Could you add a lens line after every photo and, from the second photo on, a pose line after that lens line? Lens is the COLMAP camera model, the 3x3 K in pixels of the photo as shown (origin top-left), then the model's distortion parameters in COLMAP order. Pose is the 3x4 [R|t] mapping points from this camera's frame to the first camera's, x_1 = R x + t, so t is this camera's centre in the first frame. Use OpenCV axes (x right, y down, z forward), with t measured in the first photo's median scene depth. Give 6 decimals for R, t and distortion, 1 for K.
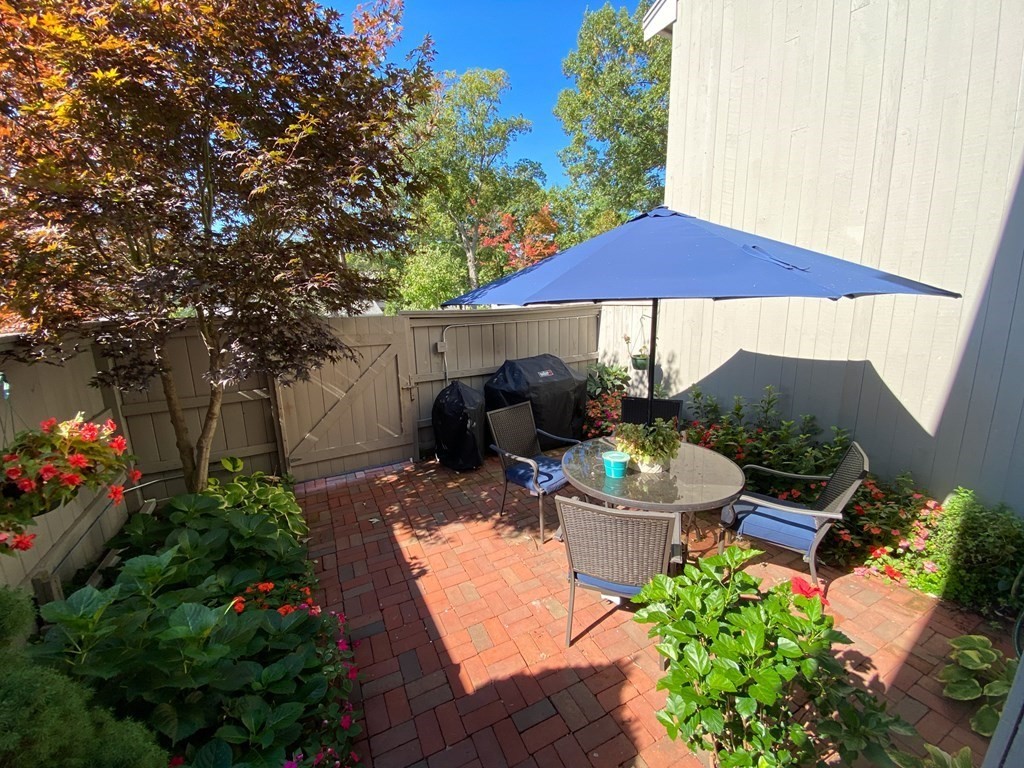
lens RADIAL K [[418.9, 0, 512.0], [0, 418.9, 384.0], [0, 0, 1]] dist [0.036608, -0.000169]
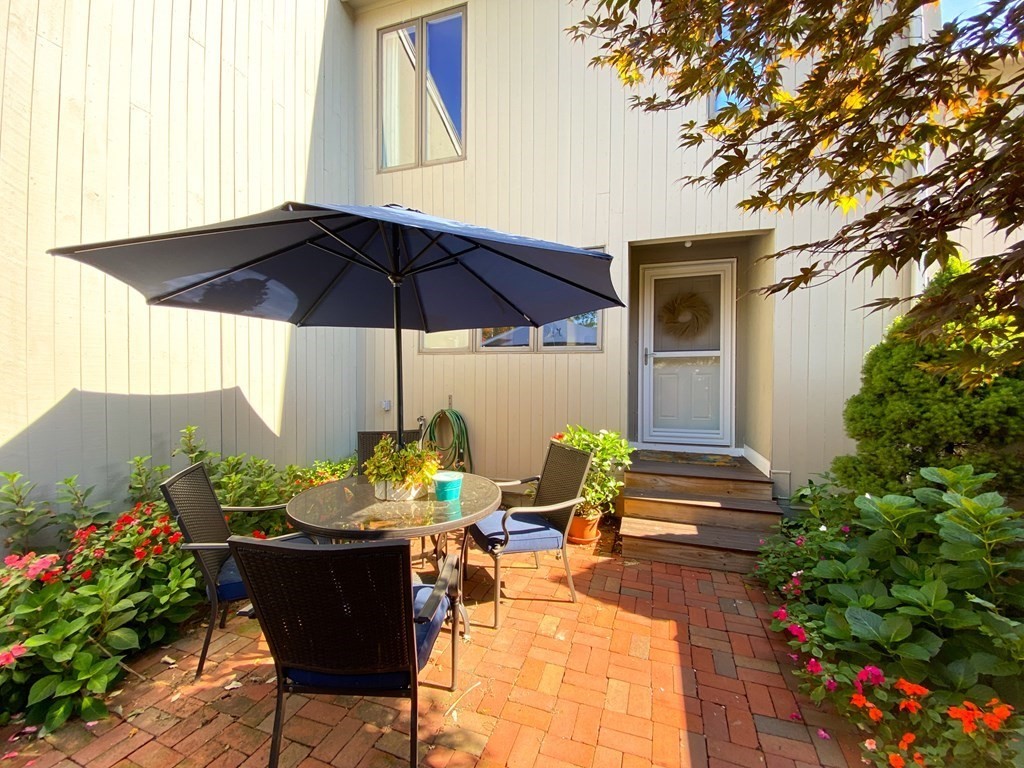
lens RADIAL K [[418.9, 0, 512.0], [0, 418.9, 384.0], [0, 0, 1]] dist [0.036608, -0.000169]
pose [[-0.686495, 0.017376, 0.726927, -0.519076], [0.160451, 0.978692, 0.128132, -0.113652], [-0.709211, 0.204598, -0.674655, 1.560565]]
